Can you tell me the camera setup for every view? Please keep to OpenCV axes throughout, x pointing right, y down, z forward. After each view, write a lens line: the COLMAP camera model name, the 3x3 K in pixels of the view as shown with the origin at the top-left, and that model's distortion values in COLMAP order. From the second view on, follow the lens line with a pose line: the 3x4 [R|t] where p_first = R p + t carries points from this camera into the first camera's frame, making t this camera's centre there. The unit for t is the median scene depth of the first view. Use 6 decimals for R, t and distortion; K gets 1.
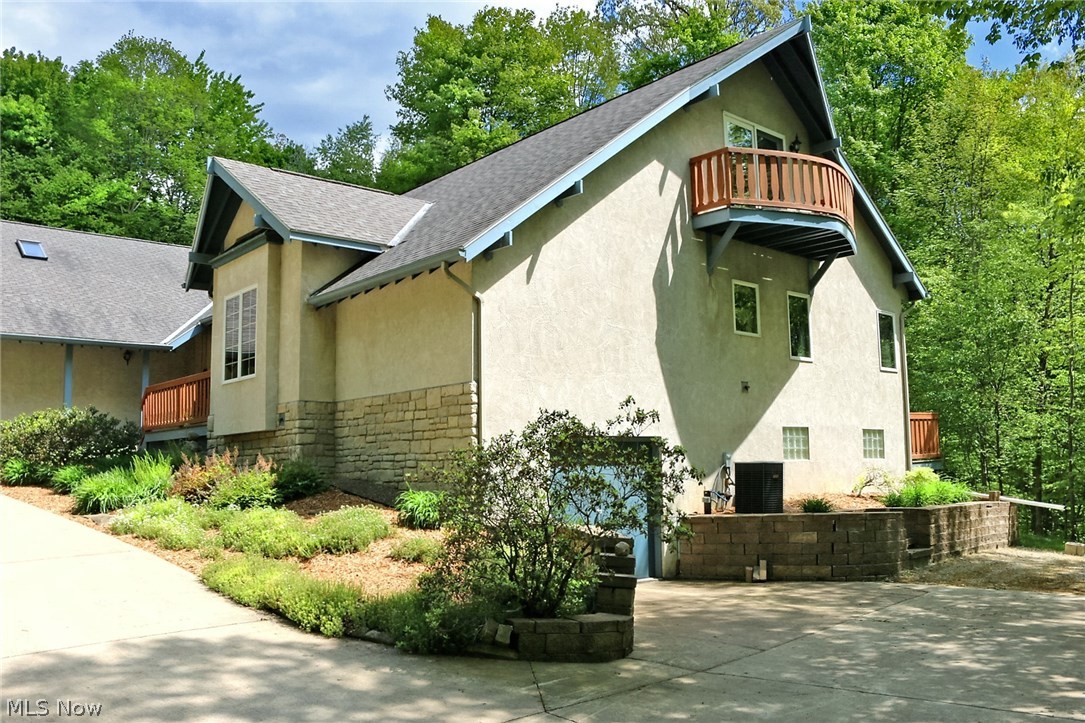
lens RADIAL K [[903.5, 0, 542.5], [0, 903.5, 361.5], [0, 0, 1]] dist [-0.072441, 0.008367]
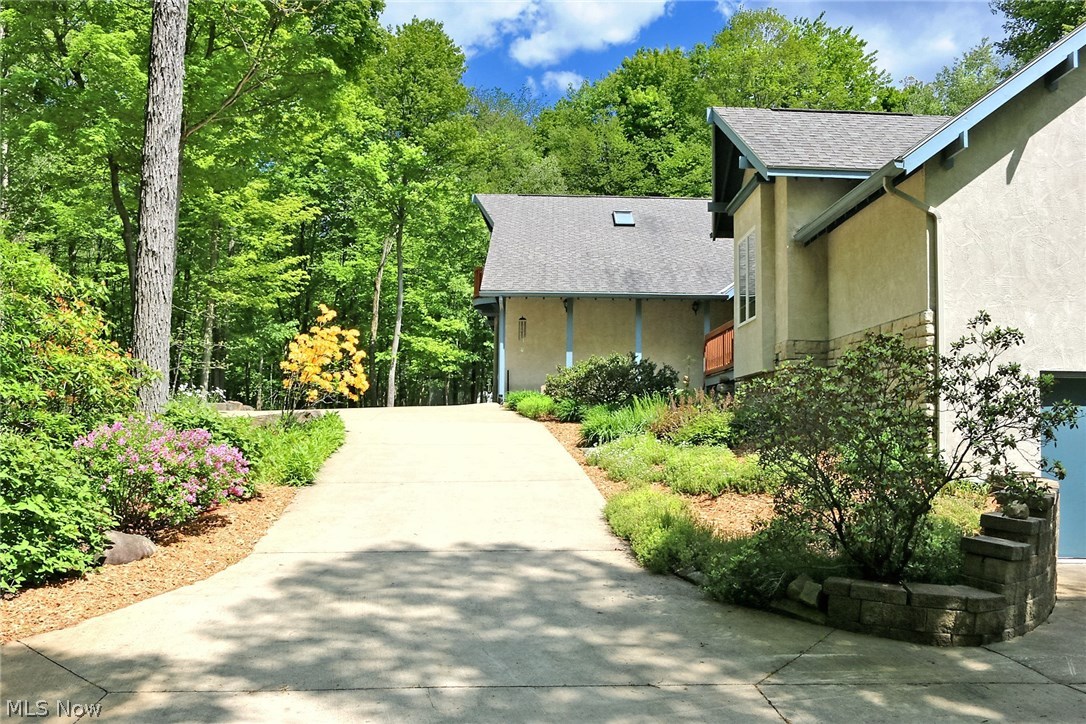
lens RADIAL K [[893.0, 0, 543.7], [0, 893.0, 331.5], [0, 0, 1]] dist [-0.111394, 0.109933]
pose [[0.775327, -0.034670, -0.630608, 0.127240], [0.049391, 0.998763, 0.005814, 0.014810], [0.629626, -0.035654, 0.776080, 0.081260]]
